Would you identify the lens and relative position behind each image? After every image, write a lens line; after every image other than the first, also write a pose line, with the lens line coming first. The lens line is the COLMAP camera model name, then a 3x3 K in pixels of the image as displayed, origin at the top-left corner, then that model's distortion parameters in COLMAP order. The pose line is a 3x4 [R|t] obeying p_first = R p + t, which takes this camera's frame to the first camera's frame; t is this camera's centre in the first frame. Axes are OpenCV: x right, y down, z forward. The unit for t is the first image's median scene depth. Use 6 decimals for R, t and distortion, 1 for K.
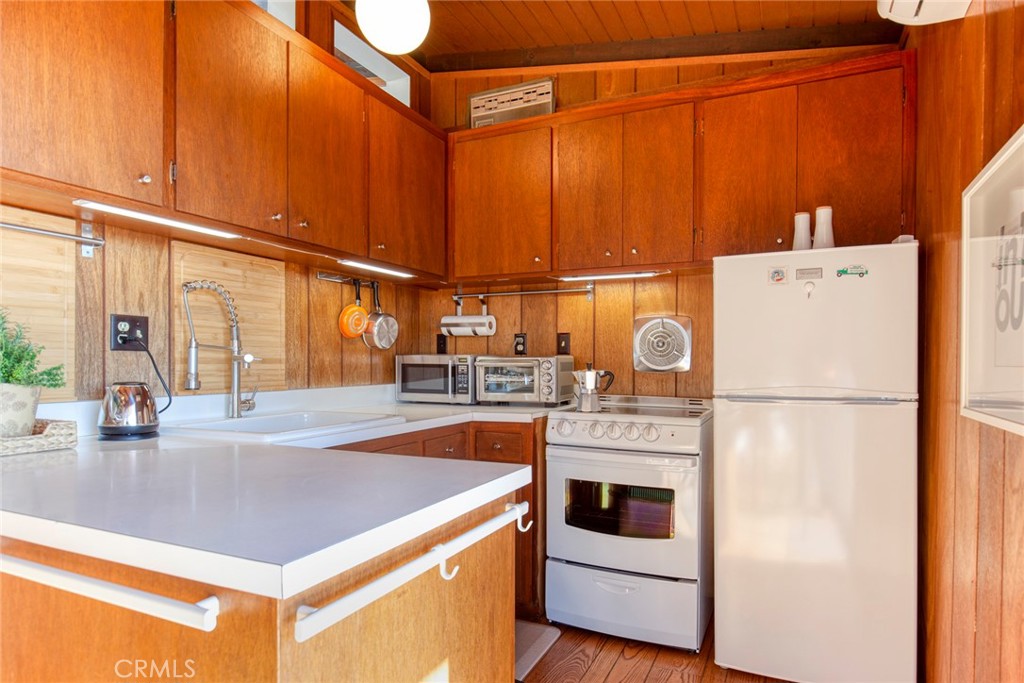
lens RADIAL K [[573.7, 0, 513.5], [0, 573.7, 366.3], [0, 0, 1]] dist [0.006318, 0.001037]
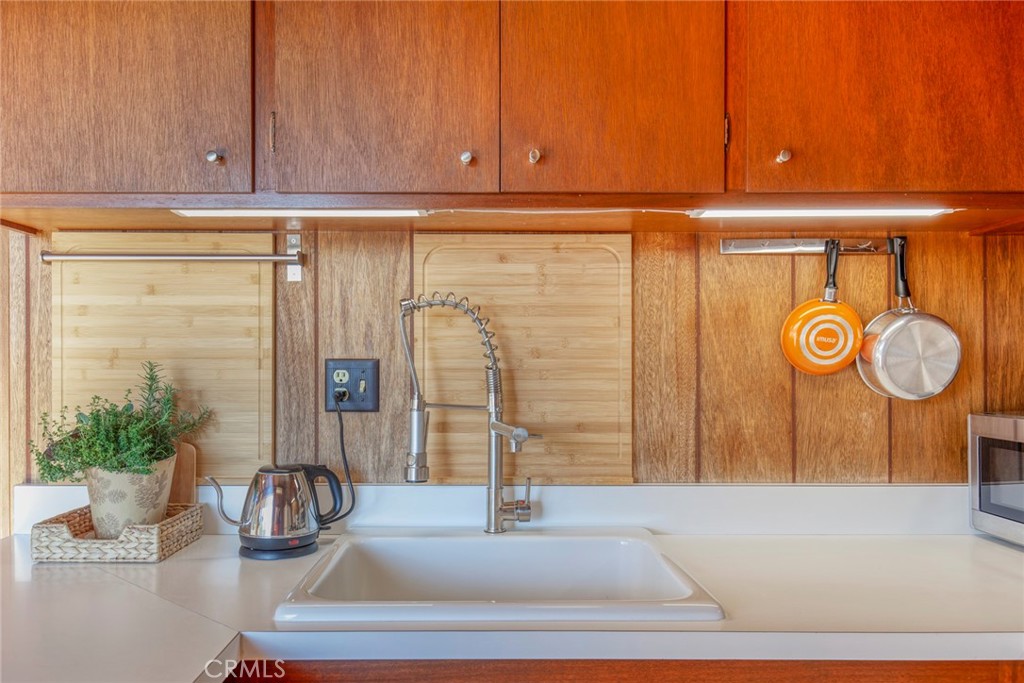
lens RADIAL K [[799.7, 0, 510.9], [0, 799.7, 365.8], [0, 0, 1]] dist [0.007809, 0.001928]
pose [[0.441015, -0.004745, -0.897487, 0.181603], [-0.004598, 0.999961, -0.007546, -0.054684], [0.897488, 0.007454, 0.440976, 0.556206]]
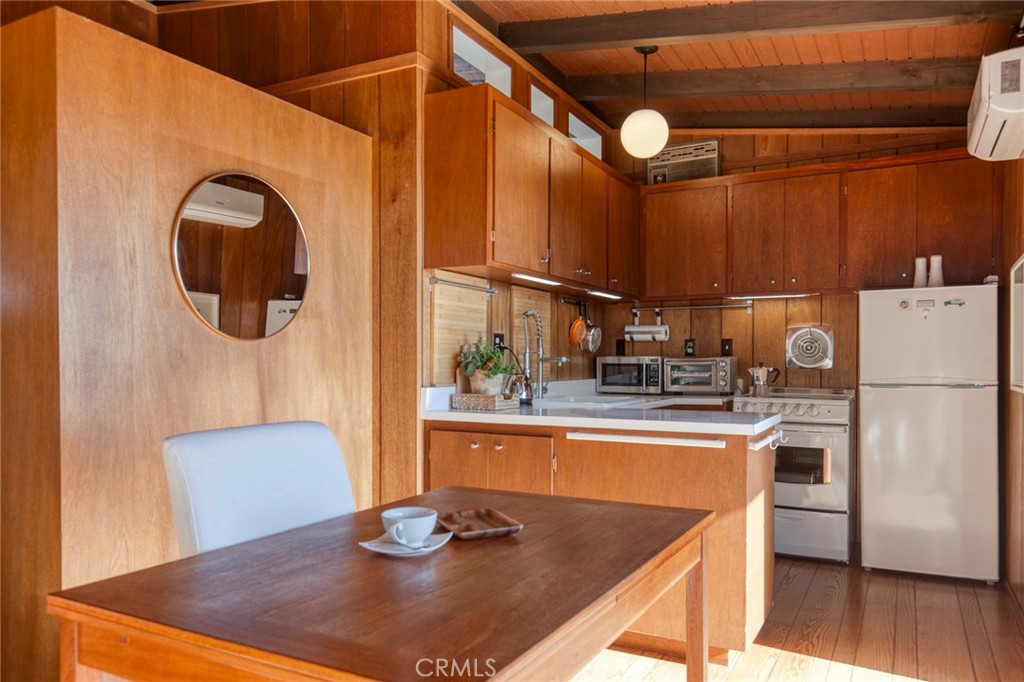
lens RADIAL K [[738.5, 0, 510.4], [0, 738.5, 365.9], [0, 0, 1]] dist [0.036426, -0.007623]
pose [[0.999325, -0.002569, -0.036647, -0.403261], [0.002443, 0.999991, -0.003493, 0.007736], [0.036656, 0.003401, 0.999322, -0.798462]]
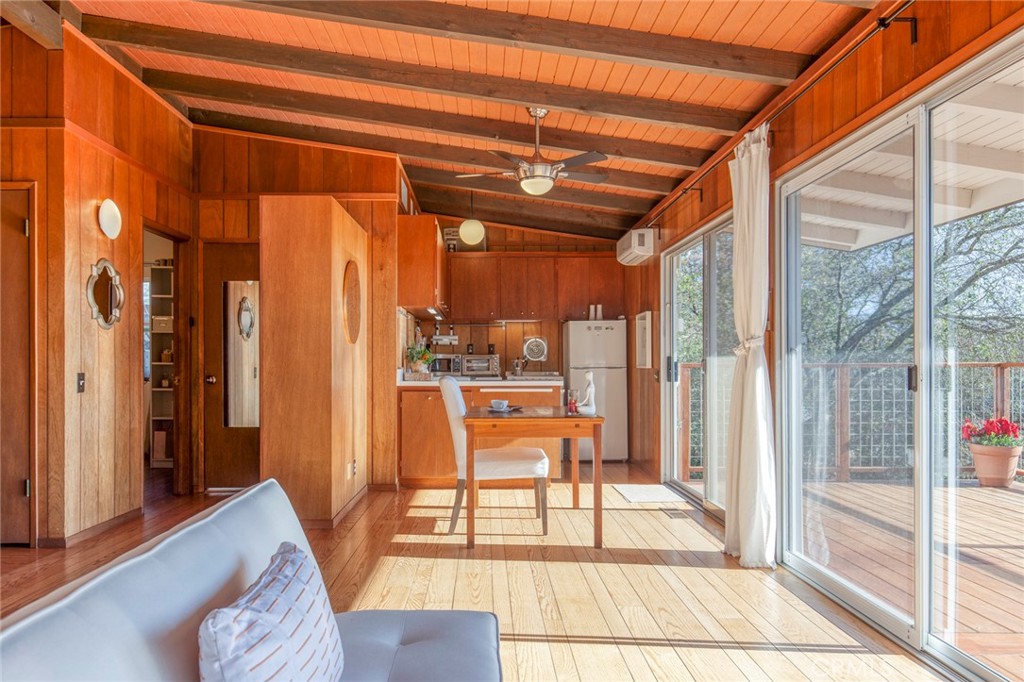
lens RADIAL K [[738.5, 0, 510.4], [0, 738.5, 365.9], [0, 0, 1]] dist [0.036426, -0.007623]
pose [[0.884358, -0.007505, 0.466748, -1.407839], [0.010036, 0.999945, -0.002938, 0.041416], [-0.466701, 0.007283, 0.884385, -1.841908]]
